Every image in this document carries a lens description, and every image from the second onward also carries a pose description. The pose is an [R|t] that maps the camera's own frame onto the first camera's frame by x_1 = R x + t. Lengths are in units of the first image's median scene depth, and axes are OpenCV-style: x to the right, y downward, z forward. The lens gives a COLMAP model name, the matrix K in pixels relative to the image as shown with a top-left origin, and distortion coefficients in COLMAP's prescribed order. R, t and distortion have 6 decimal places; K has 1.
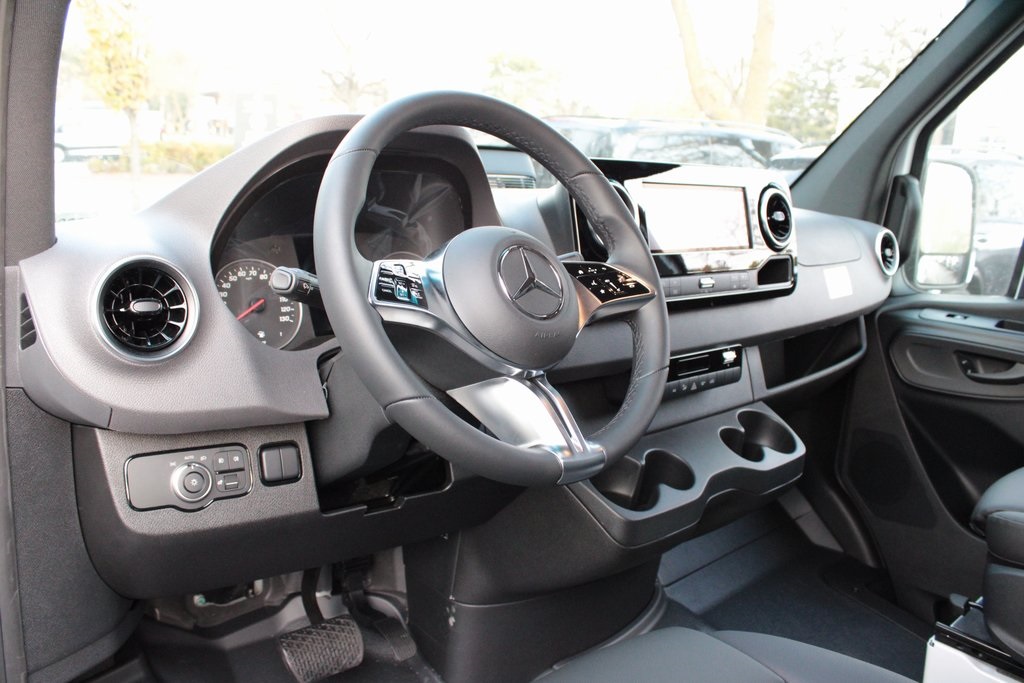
lens RADIAL K [[856.3, 0, 512.0], [0, 856.3, 341.5], [0, 0, 1]] dist [-0.159288, 0.142330]
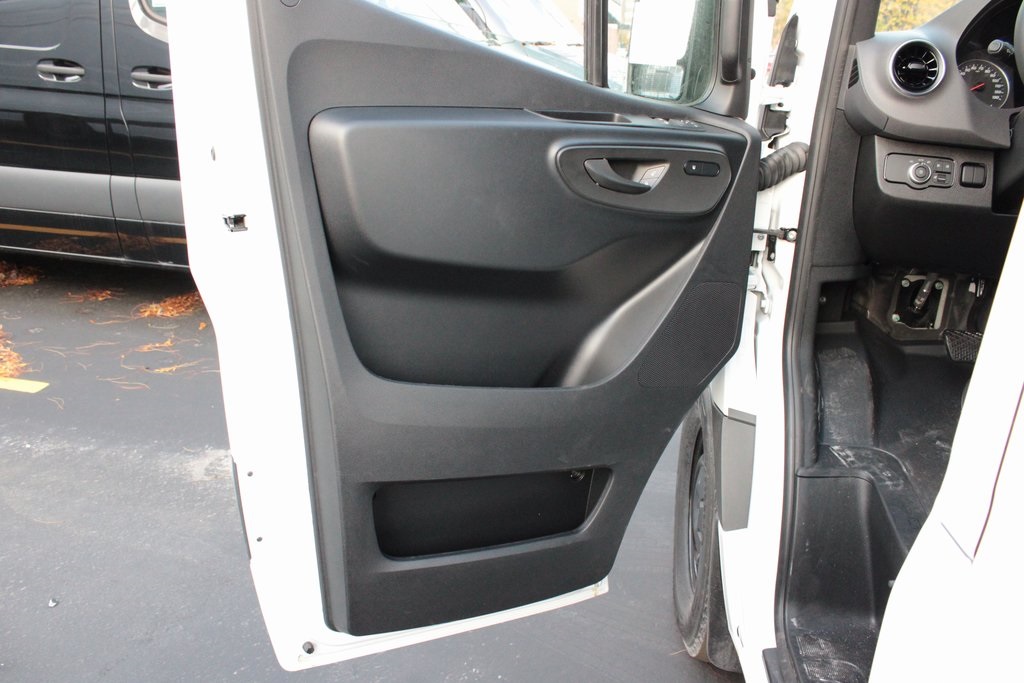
lens RADIAL K [[856.3, 0, 512.0], [0, 856.3, 341.5], [0, 0, 1]] dist [-0.159288, 0.142330]
pose [[0.676108, 0.213232, -0.705272, 0.359460], [-0.161555, 0.976817, 0.140457, 0.407875], [0.718872, 0.018976, 0.694883, -0.867489]]
